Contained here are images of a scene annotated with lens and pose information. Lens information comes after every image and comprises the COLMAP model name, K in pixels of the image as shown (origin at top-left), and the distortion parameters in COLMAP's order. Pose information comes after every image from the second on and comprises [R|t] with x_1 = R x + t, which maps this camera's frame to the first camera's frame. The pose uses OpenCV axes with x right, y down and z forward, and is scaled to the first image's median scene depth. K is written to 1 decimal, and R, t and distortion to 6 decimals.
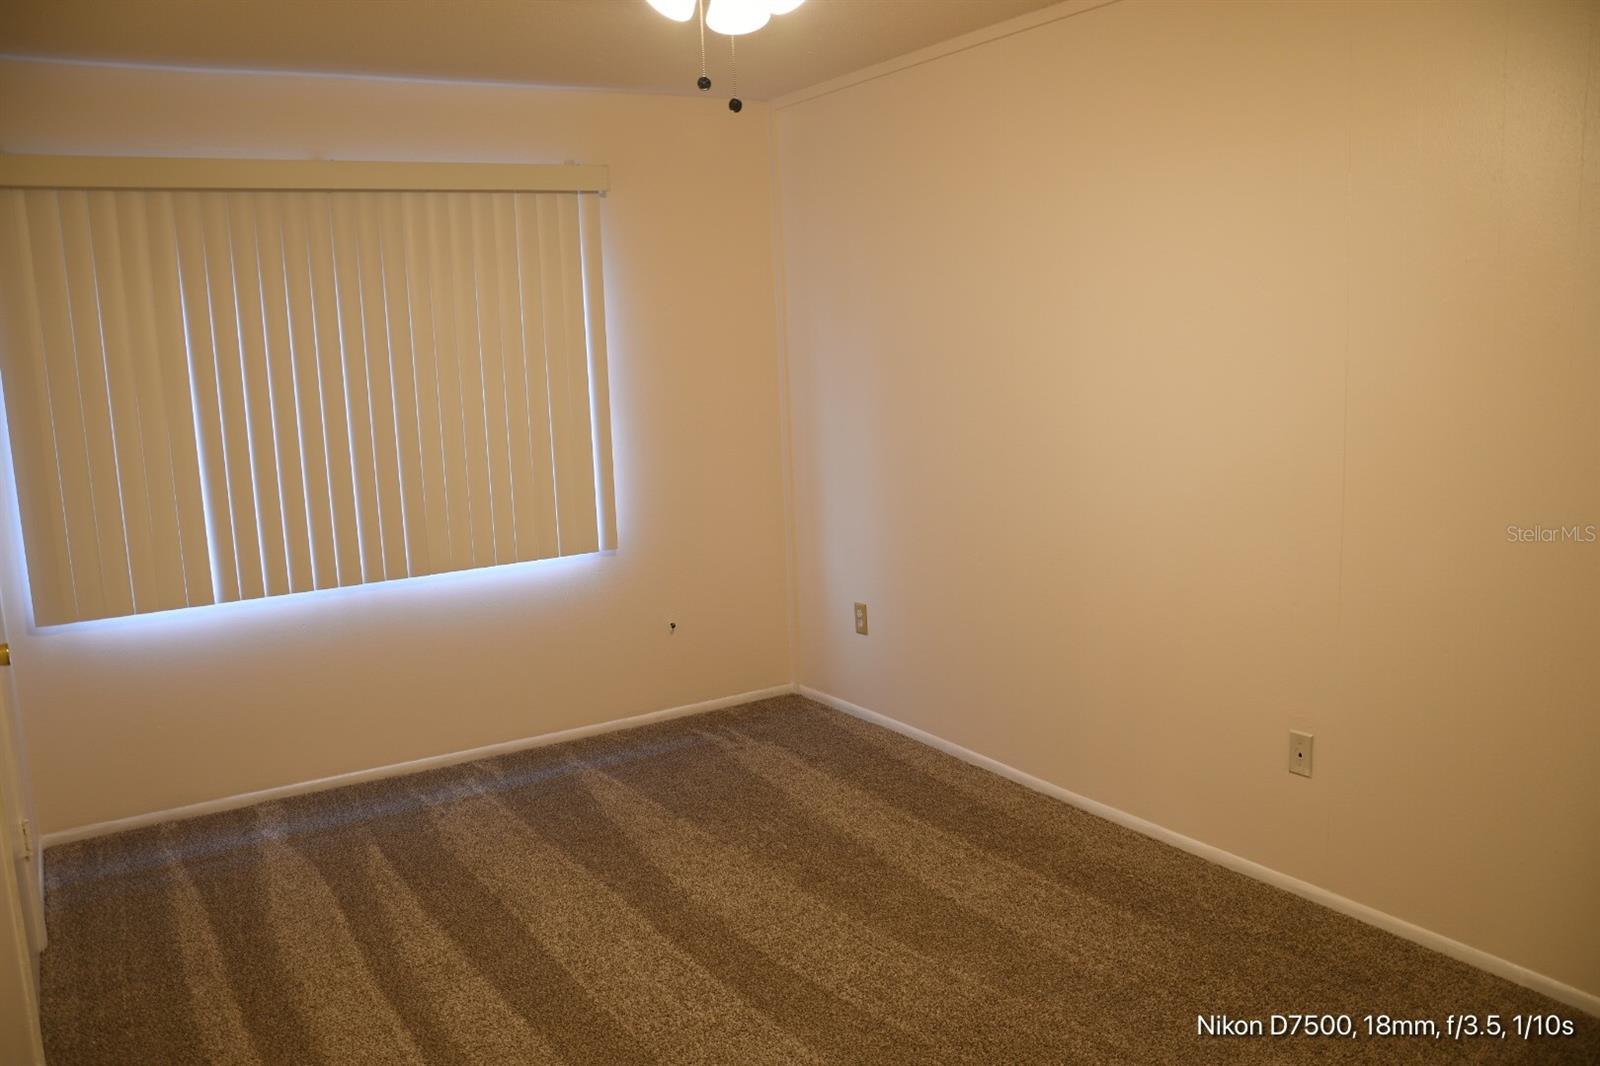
lens RADIAL K [[1232.7, 0, 792.1], [0, 1232.7, 532.5], [0, 0, 1]] dist [-0.162965, 0.132468]
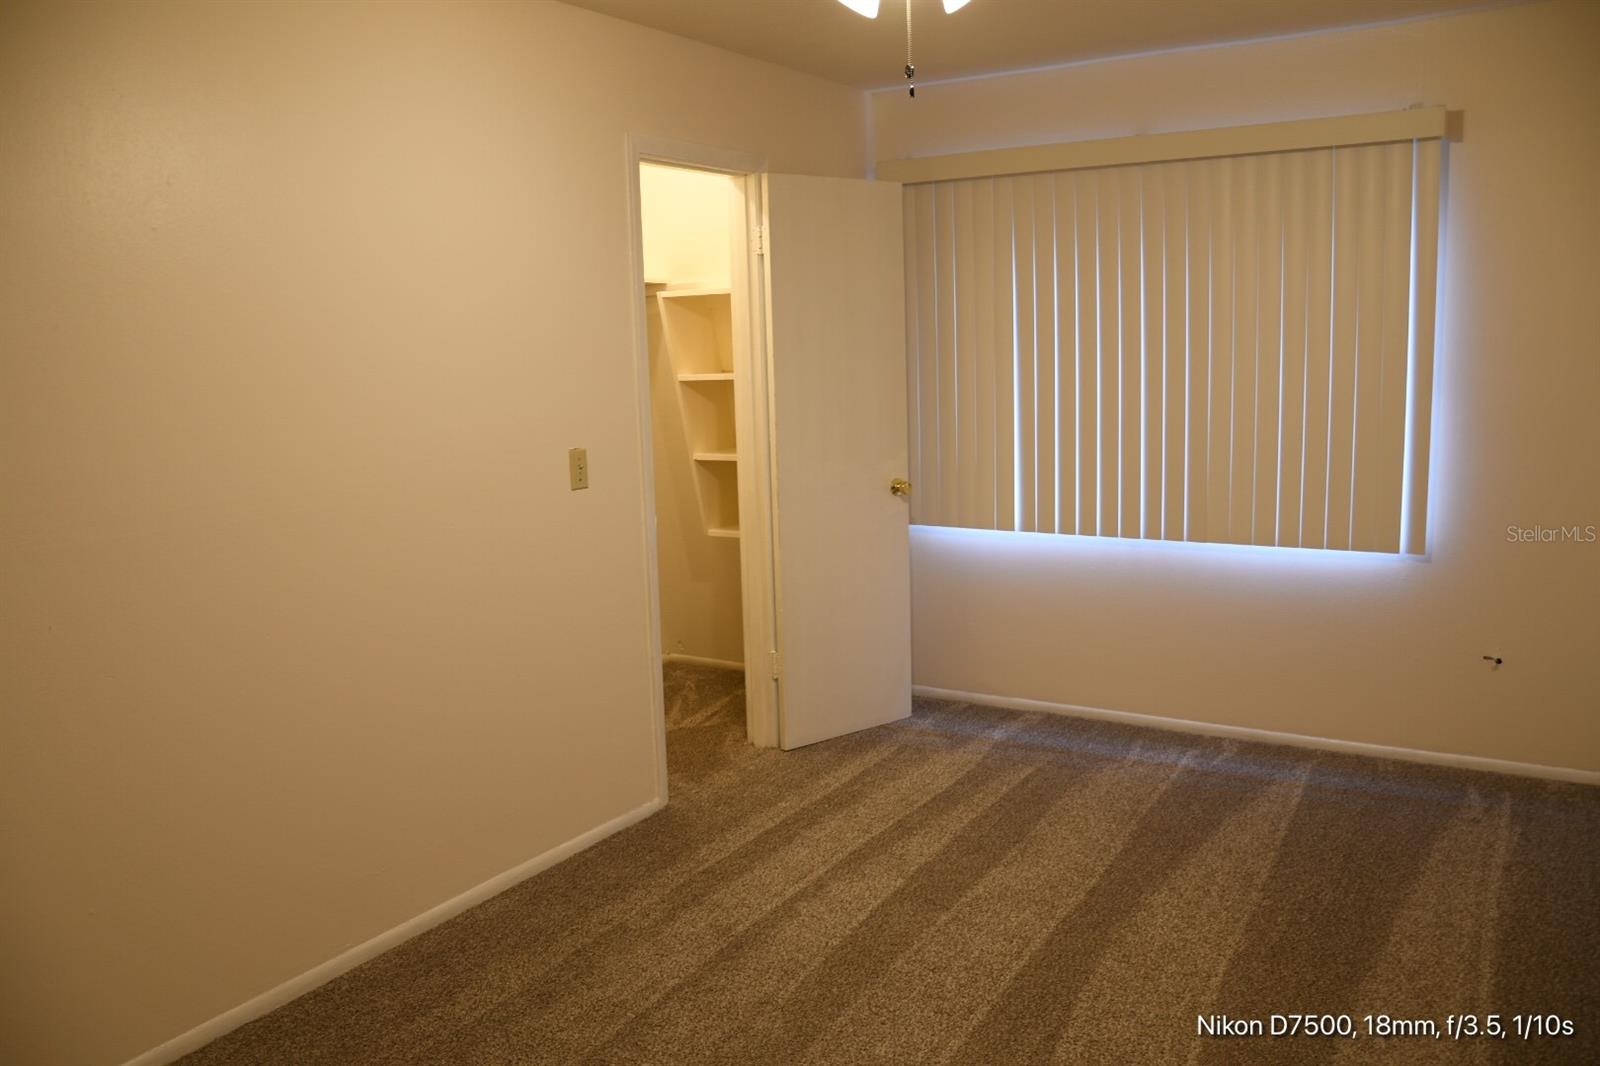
lens RADIAL K [[1232.7, 0, 792.1], [0, 1232.7, 532.5], [0, 0, 1]] dist [-0.162965, 0.132468]
pose [[0.440598, 0.166669, -0.882097, 0.456006], [-0.126429, 0.984341, 0.122838, -0.055974], [0.888757, 0.057400, 0.454770, 0.255300]]
